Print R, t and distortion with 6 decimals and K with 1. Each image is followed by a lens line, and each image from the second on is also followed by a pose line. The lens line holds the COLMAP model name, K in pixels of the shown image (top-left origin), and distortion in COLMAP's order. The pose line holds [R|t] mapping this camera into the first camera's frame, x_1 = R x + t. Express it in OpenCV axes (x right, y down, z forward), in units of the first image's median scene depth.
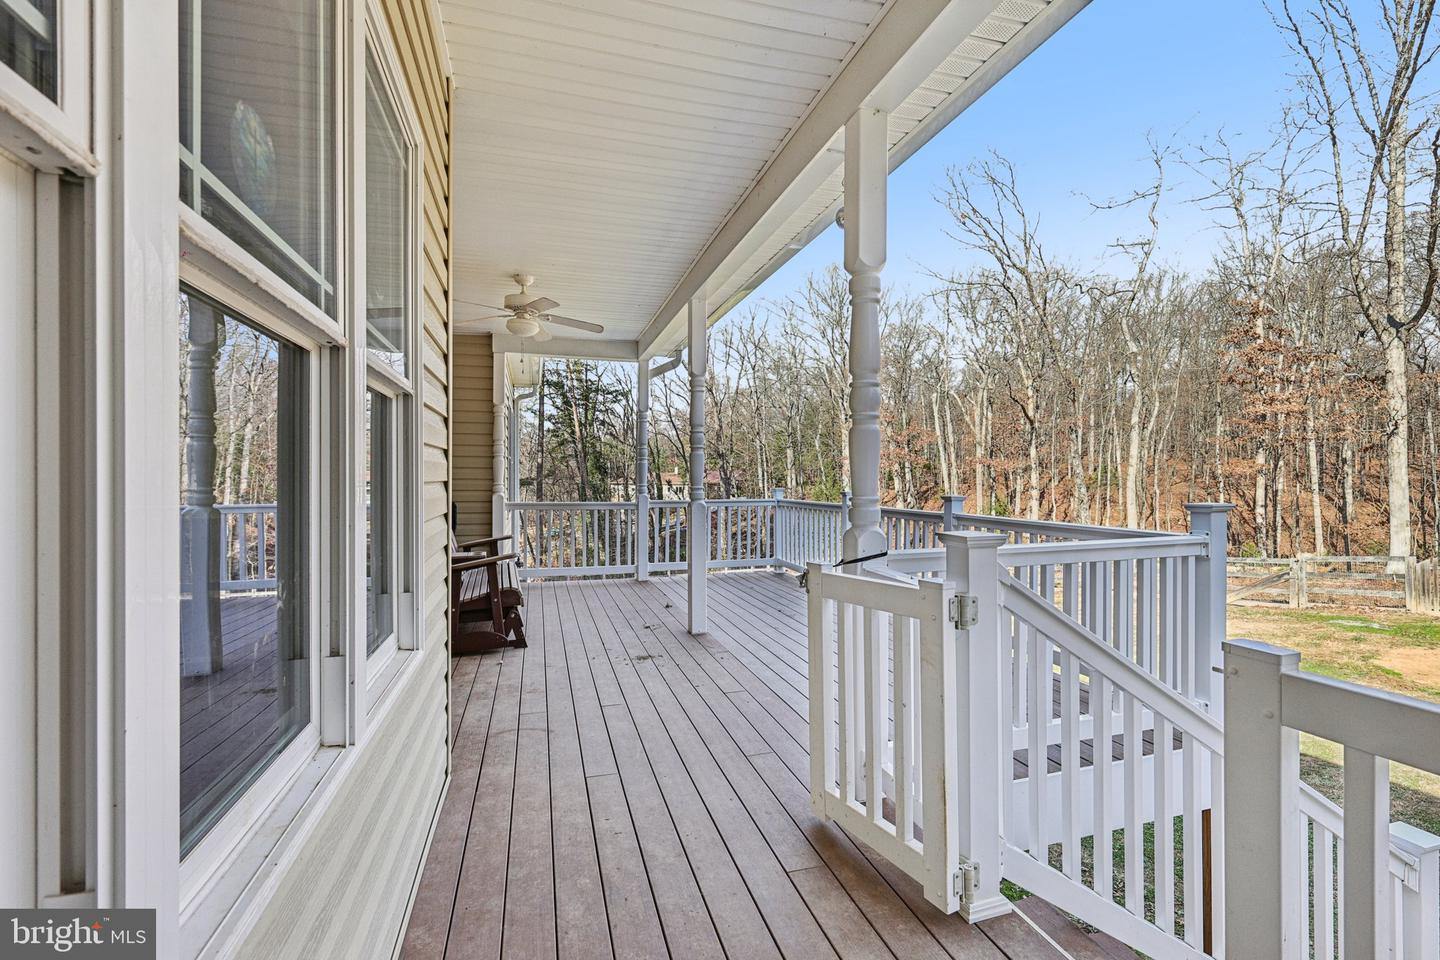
lens RADIAL K [[644.2, 0, 720.8], [0, 644.2, 477.3], [0, 0, 1]] dist [0.010258, 0.001308]
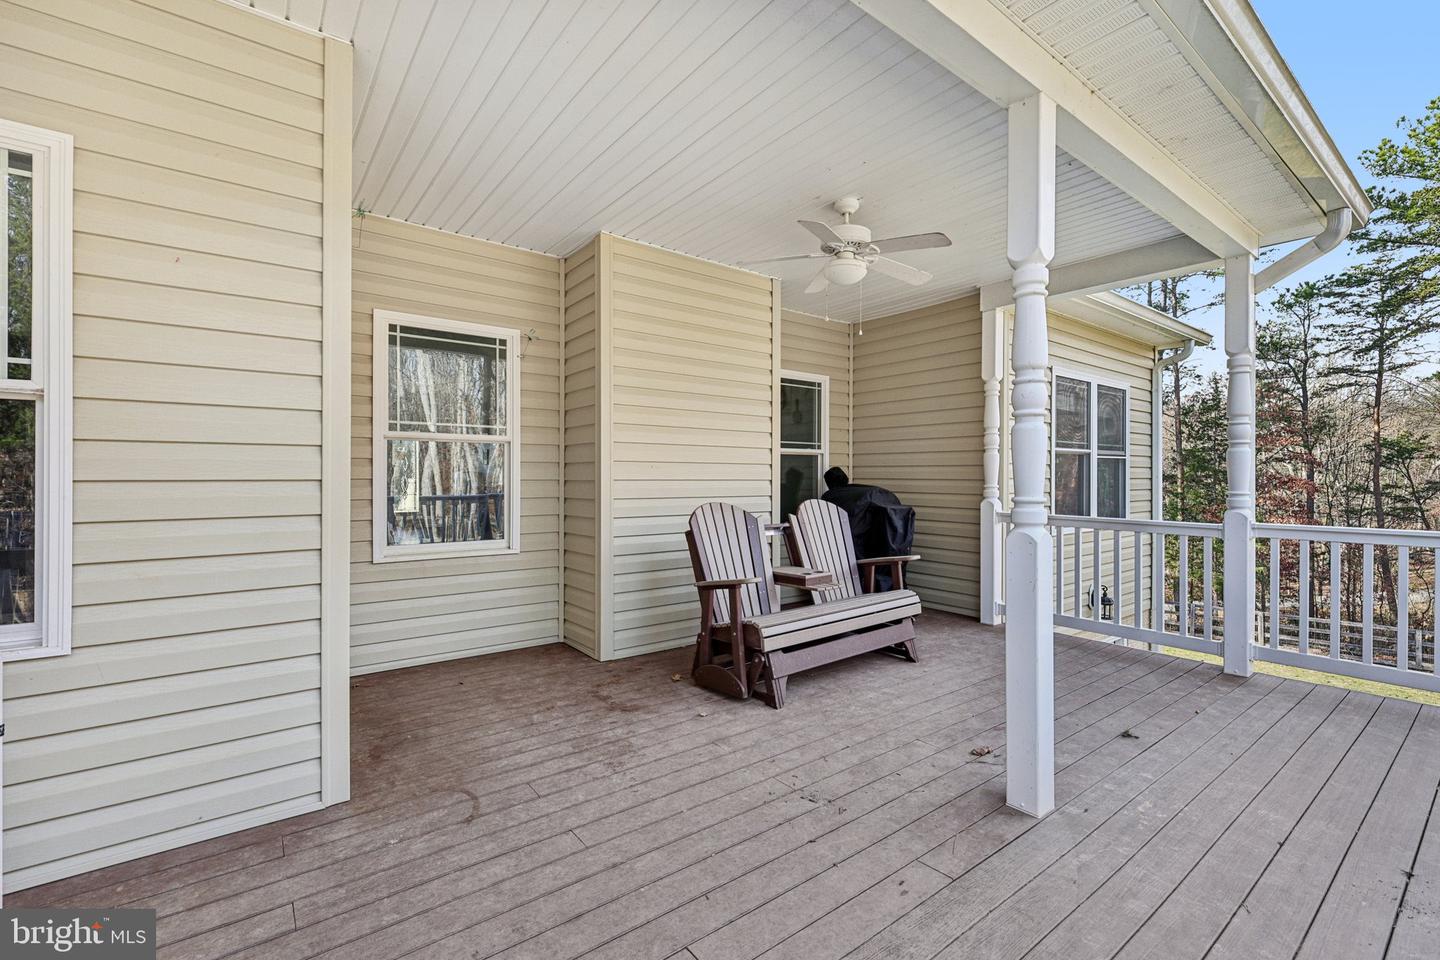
lens RADIAL K [[644.2, 0, 709.3], [0, 644.2, 473.7], [0, 0, 1]] dist [0.010258, 0.001308]
pose [[0.370024, 0.010320, -0.928965, 0.368834], [-0.013459, 0.999893, 0.005747, -0.007191], [0.928925, 0.010376, 0.370123, 0.698281]]
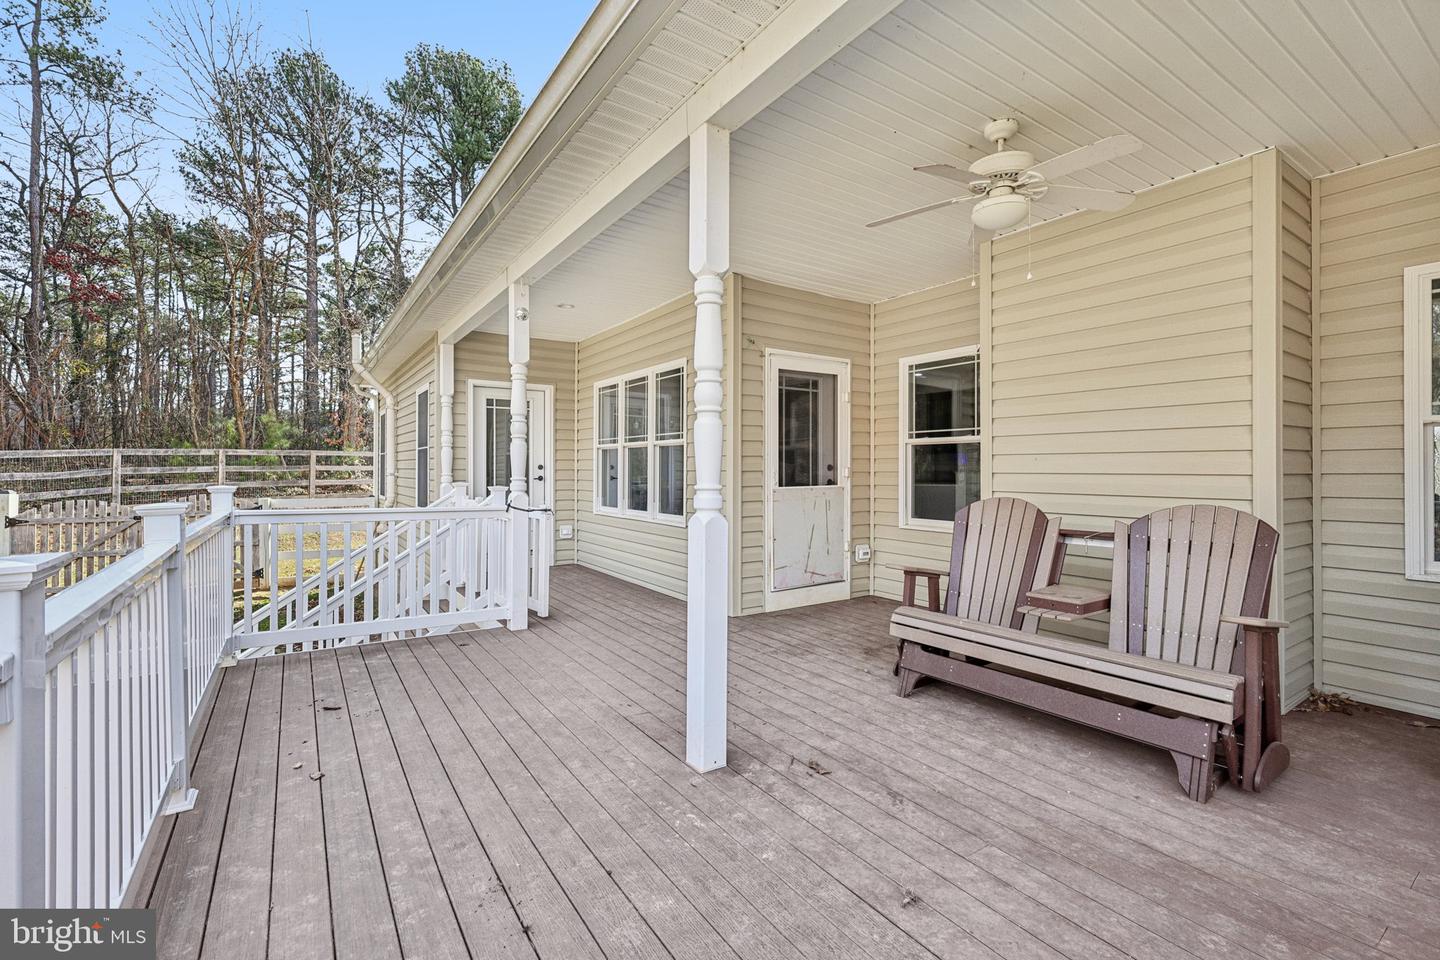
lens RADIAL K [[644.2, 0, 718.0], [0, 644.2, 475.8], [0, 0, 1]] dist [0.010258, 0.001308]
pose [[-0.956531, 0.007963, -0.291521, 0.118100], [0.003744, 0.999880, 0.015026, -0.002398], [0.291606, 0.013282, -0.956446, 1.759386]]
